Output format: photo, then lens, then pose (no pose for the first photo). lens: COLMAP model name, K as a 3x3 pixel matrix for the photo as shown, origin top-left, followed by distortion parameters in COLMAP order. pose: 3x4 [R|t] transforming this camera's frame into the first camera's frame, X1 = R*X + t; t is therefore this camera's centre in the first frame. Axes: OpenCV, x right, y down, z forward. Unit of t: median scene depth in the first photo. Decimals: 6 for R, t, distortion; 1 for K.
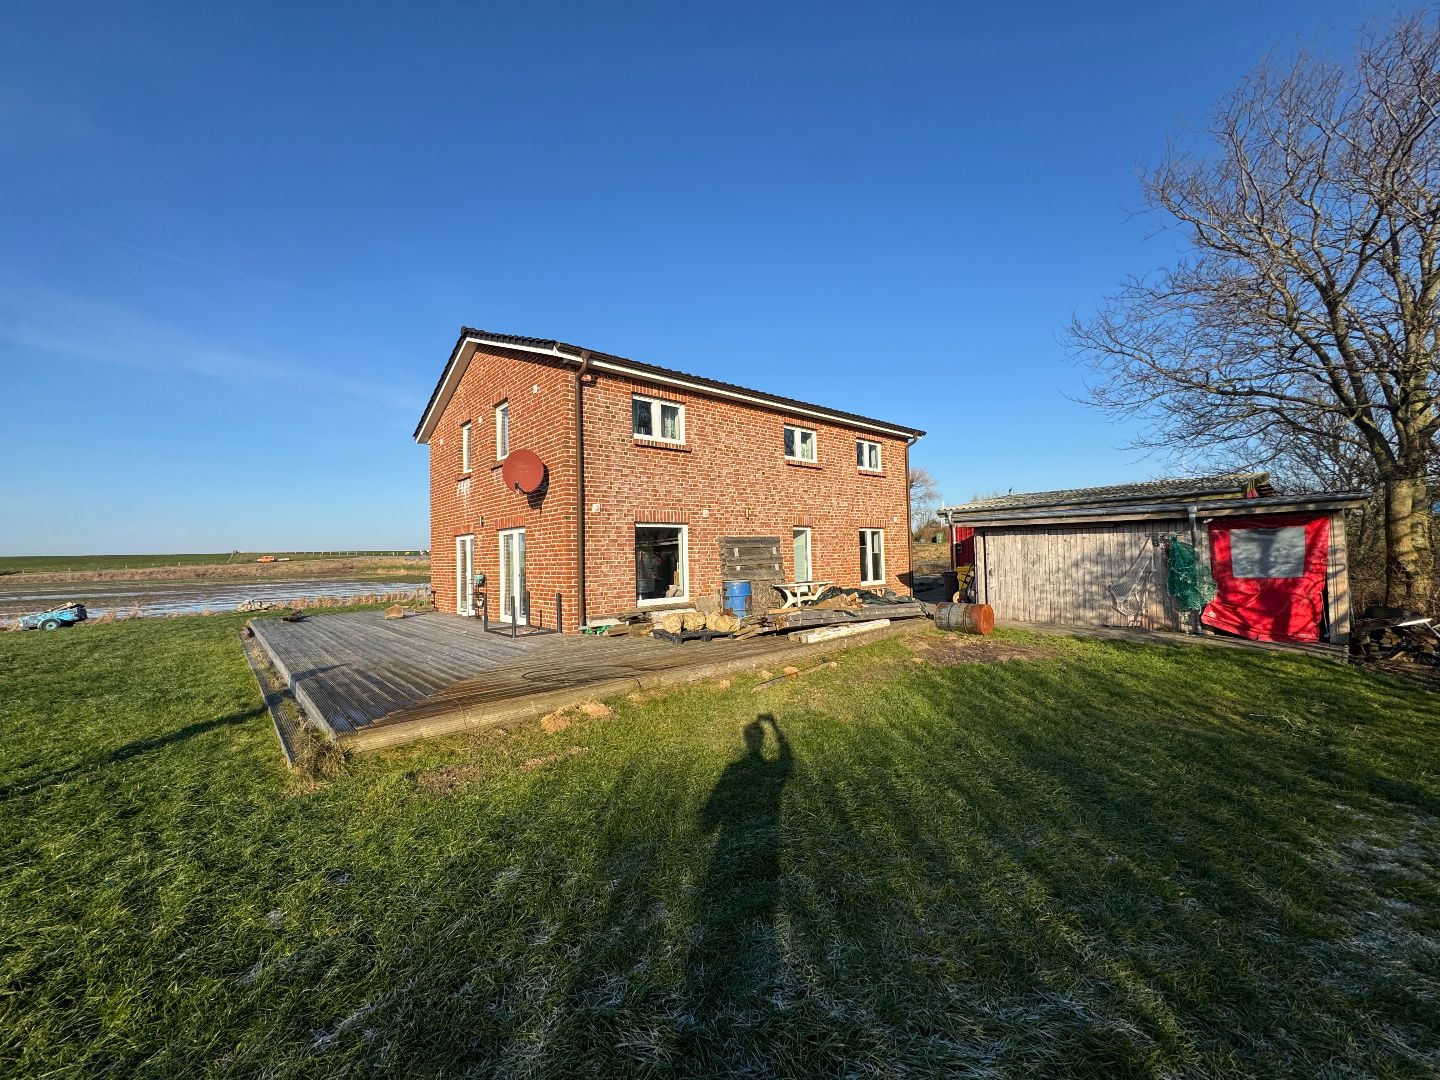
lens RADIAL K [[574.5, 0, 719.2], [0, 574.5, 538.2], [0, 0, 1]] dist [-0.003587, 0.000730]
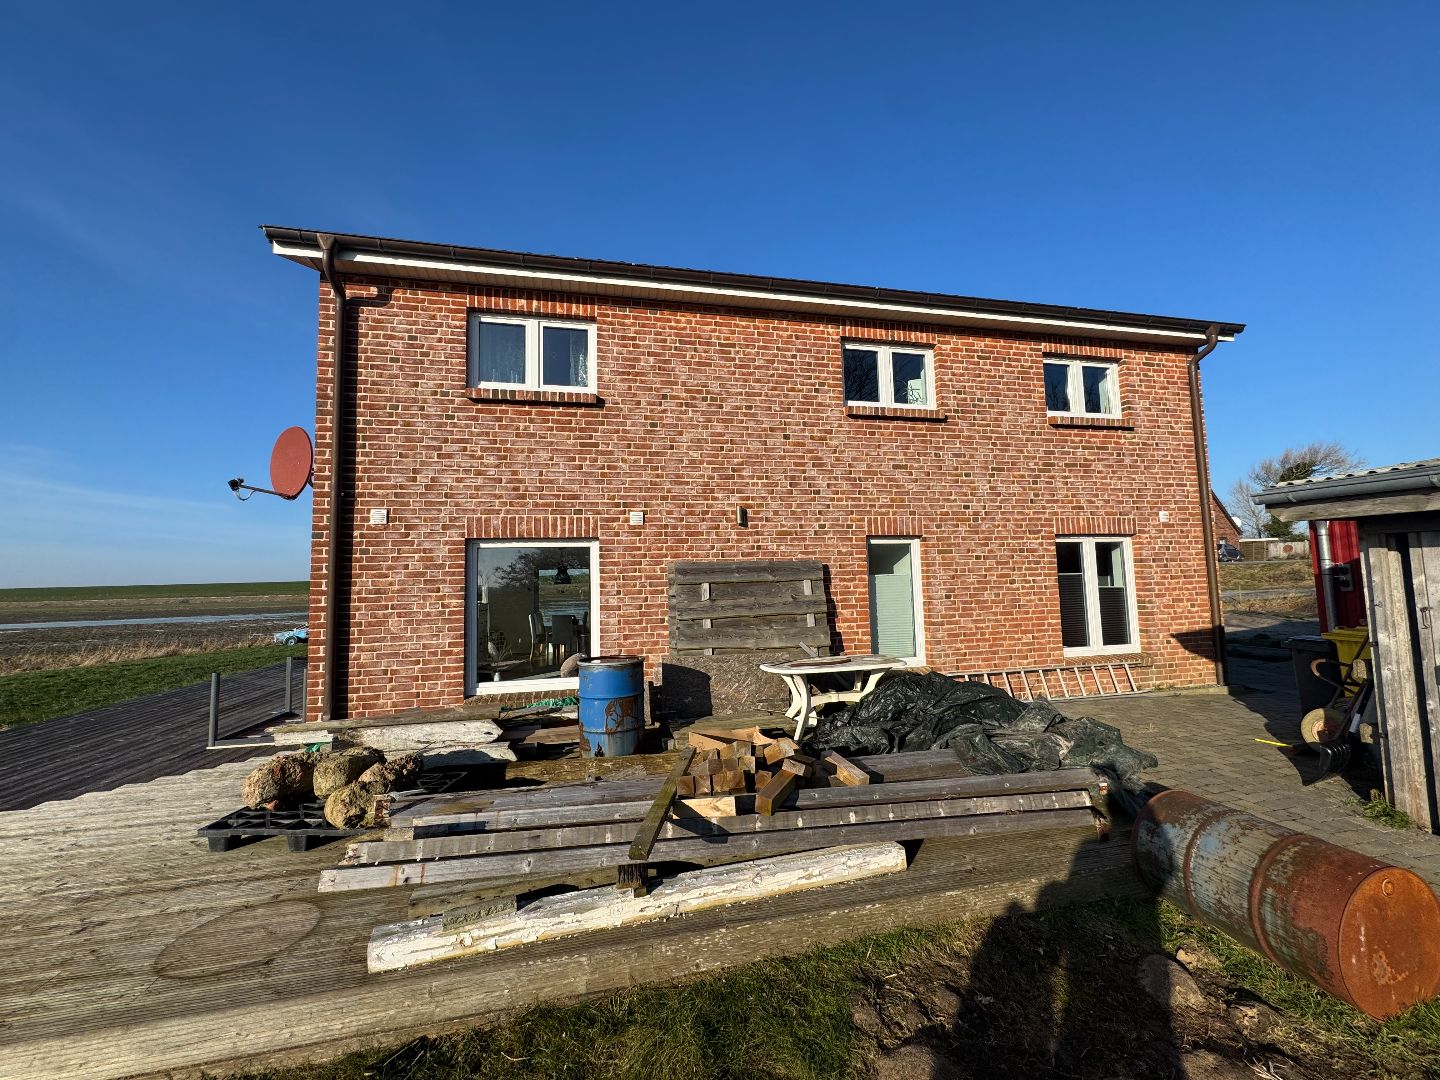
lens RADIAL K [[574.5, 0, 719.2], [0, 574.5, 538.2], [0, 0, 1]] dist [-0.003587, 0.000730]
pose [[0.878166, -0.033850, -0.477156, 0.366442], [0.017758, 0.999112, -0.038197, -0.004514], [0.478026, 0.025069, 0.877988, 0.714112]]
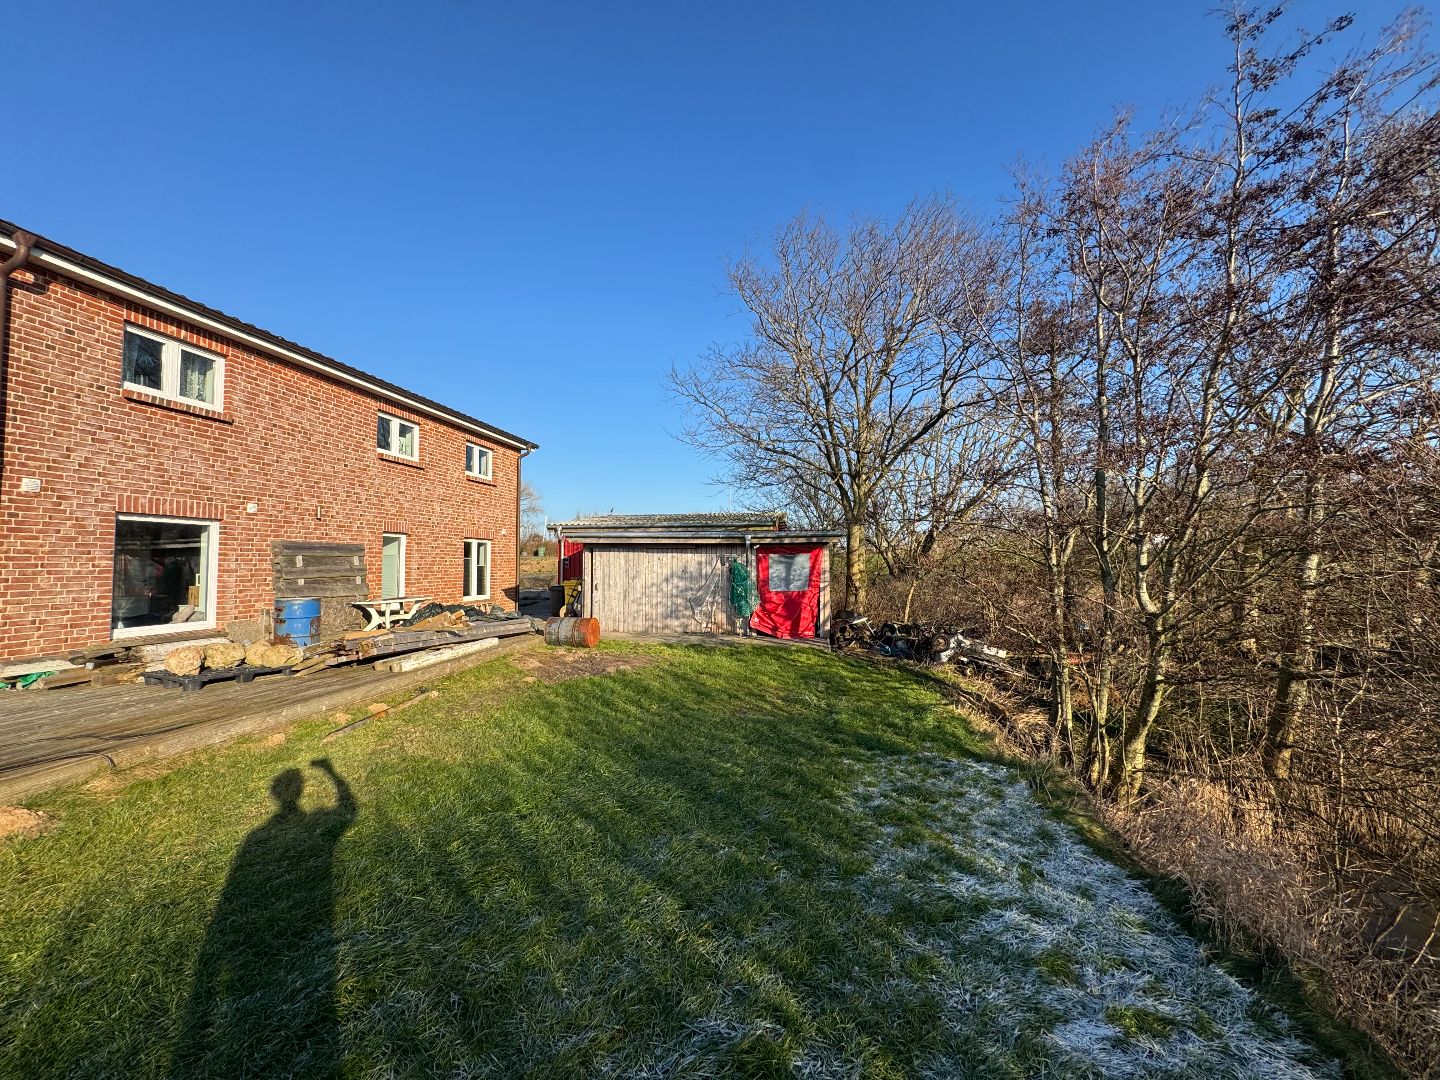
lens RADIAL K [[574.5, 0, 719.2], [0, 574.5, 538.2], [0, 0, 1]] dist [-0.003587, 0.000730]
pose [[0.782682, 0.051494, 0.620288, -0.010702], [-0.037490, 0.998663, -0.035601, -0.000551], [-0.621292, 0.004609, 0.783566, 0.043934]]
